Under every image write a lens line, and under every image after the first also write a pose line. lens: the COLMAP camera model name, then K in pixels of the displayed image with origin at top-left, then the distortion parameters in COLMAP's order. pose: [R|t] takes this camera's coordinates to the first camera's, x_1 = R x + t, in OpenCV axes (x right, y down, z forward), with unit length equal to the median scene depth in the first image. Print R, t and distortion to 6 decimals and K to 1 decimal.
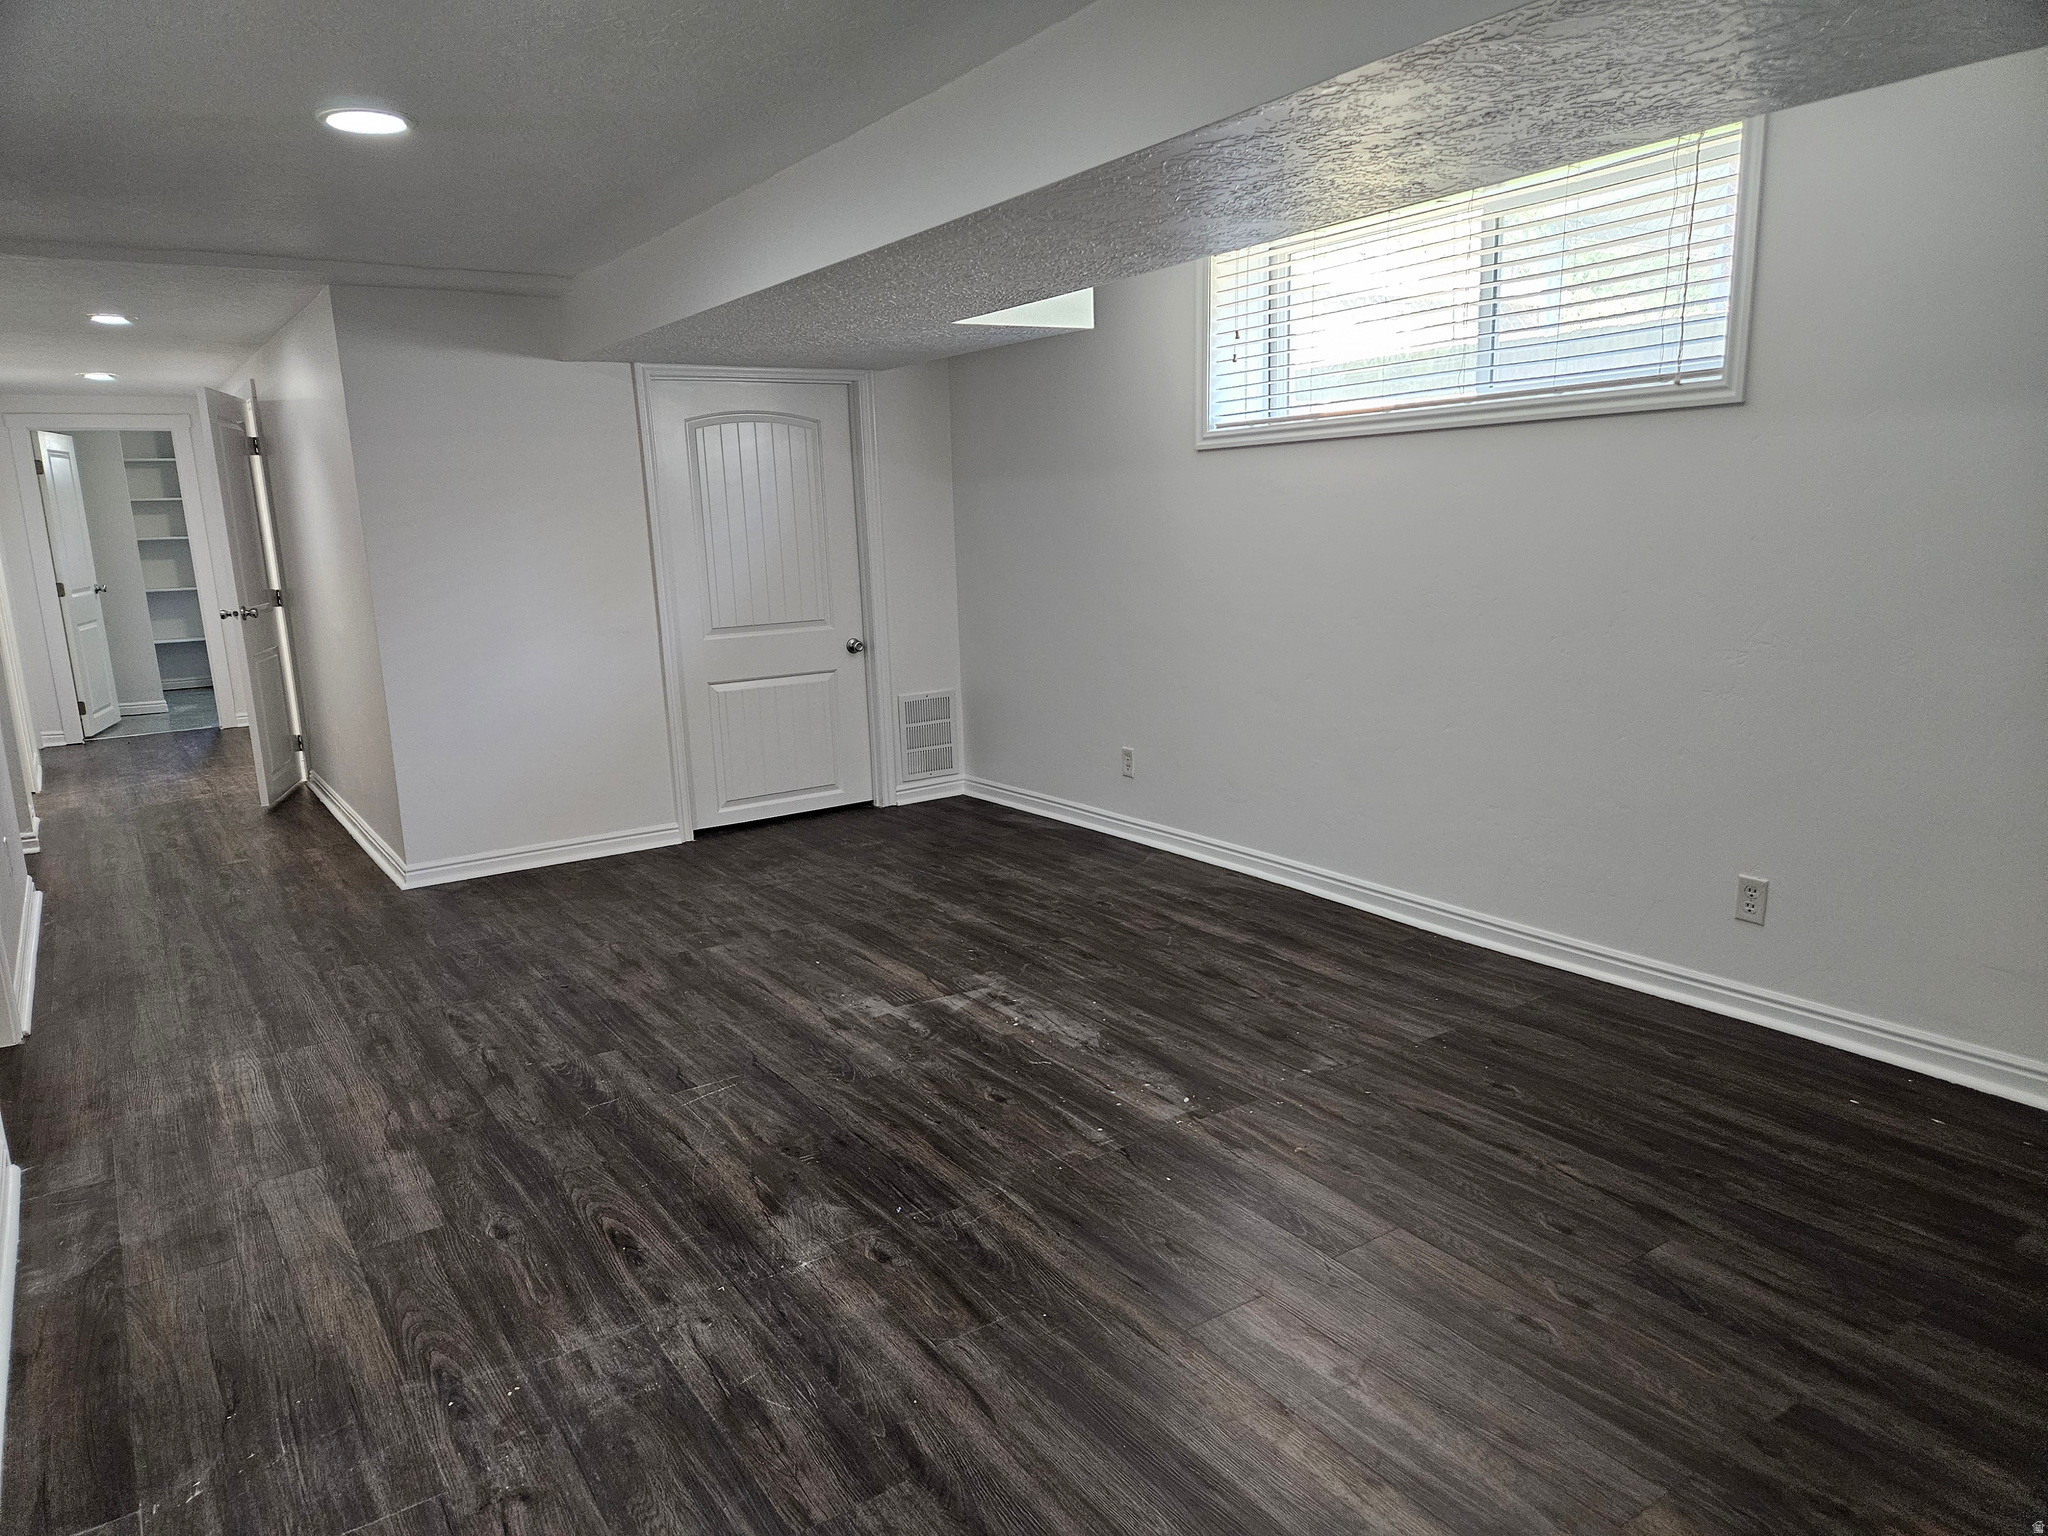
lens RADIAL K [[1352.3, 0, 1011.0], [0, 1352.3, 776.6], [0, 0, 1]] dist [0.042593, -0.041902]
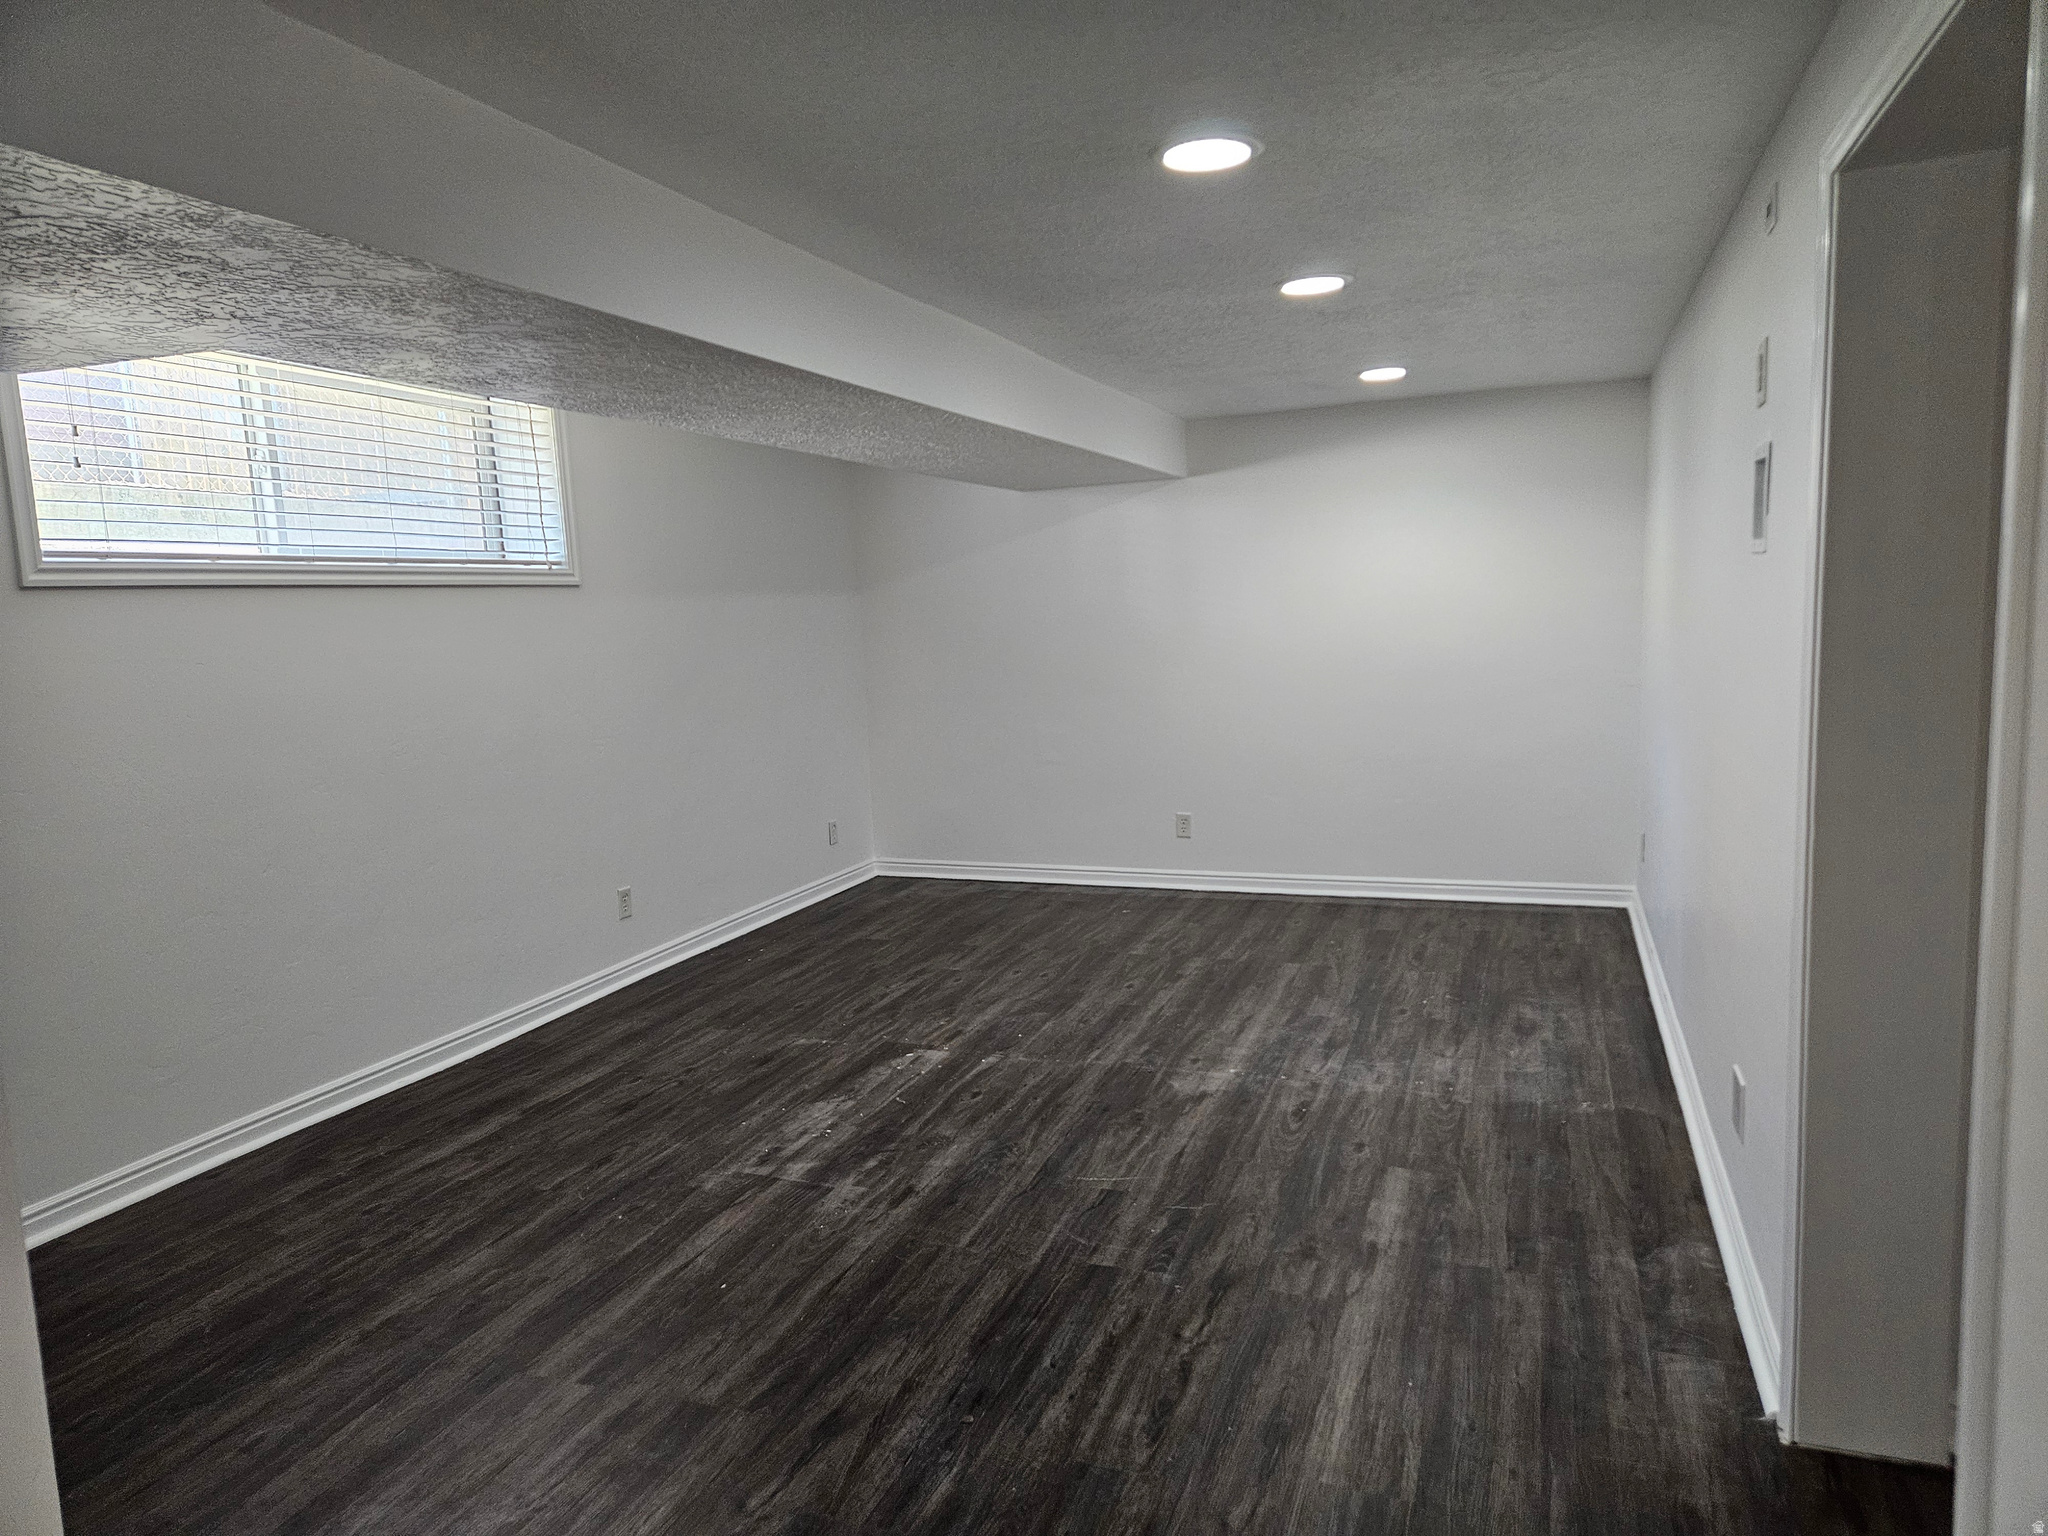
lens RADIAL K [[1352.3, 0, 1012.8], [0, 1352.3, 767.8], [0, 0, 1]] dist [0.042593, -0.041902]
pose [[-0.571382, -0.047720, 0.819296, -0.982134], [0.217482, 0.953812, 0.207228, -0.284819], [-0.791344, 0.296589, -0.534613, 1.470680]]
